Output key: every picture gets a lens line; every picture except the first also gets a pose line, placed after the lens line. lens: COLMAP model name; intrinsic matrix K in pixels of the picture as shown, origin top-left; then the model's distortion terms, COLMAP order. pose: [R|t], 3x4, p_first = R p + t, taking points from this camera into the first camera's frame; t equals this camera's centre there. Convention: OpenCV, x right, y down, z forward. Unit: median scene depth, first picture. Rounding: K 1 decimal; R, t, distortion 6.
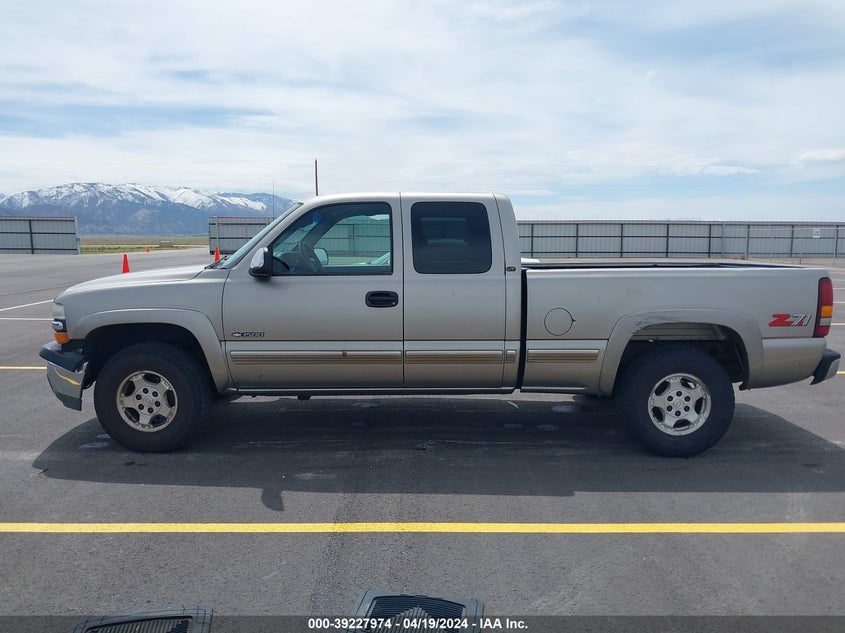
lens RADIAL K [[671.2, 0, 422.5], [0, 671.2, 316.5], [0, 0, 1]] dist [0.062802, -0.125792]
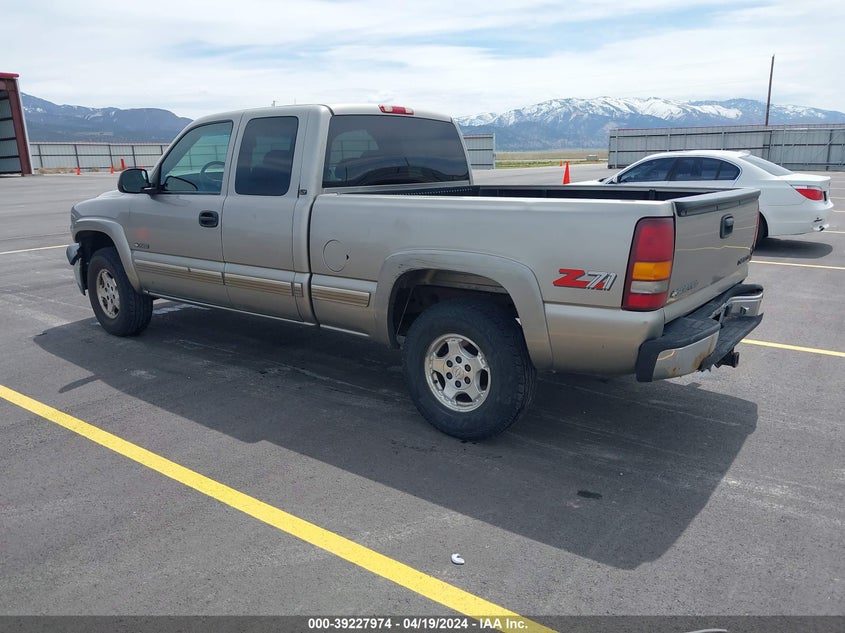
lens RADIAL K [[676.4, 0, 426.8], [0, 676.4, 326.7], [0, 0, 1]] dist [0.007728, -0.002258]
pose [[0.795682, 0.139827, -0.589355, 0.806730], [-0.057346, 0.986010, 0.156513, -0.043768], [0.602994, -0.090737, 0.792568, 0.361985]]
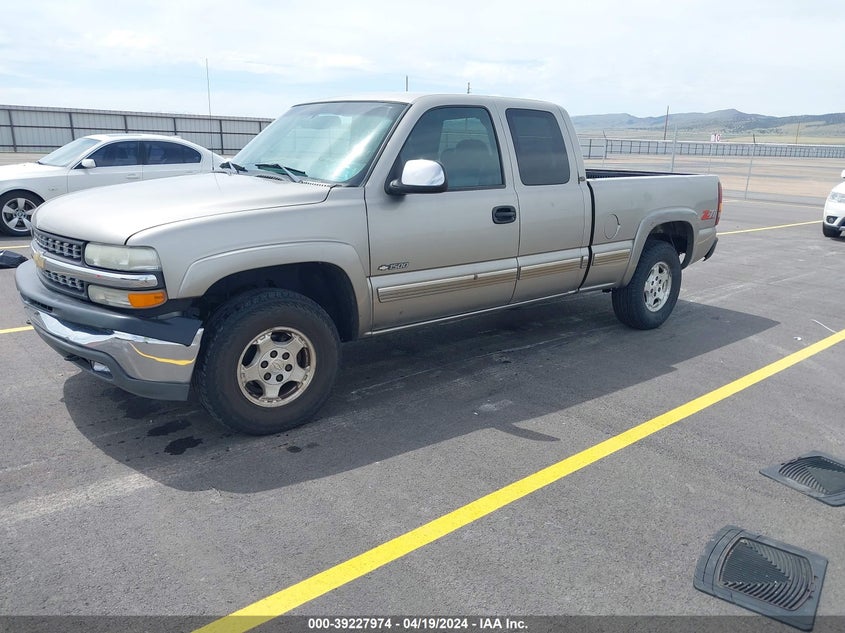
lens RADIAL K [[675.7, 0, 422.5], [0, 675.7, 316.5], [0, 0, 1]] dist [0.013741, 0.000487]
pose [[0.754425, -0.147843, 0.639520, -0.764132], [0.050413, 0.984477, 0.168119, -0.049809], [-0.654447, -0.094593, 0.750167, 0.332457]]
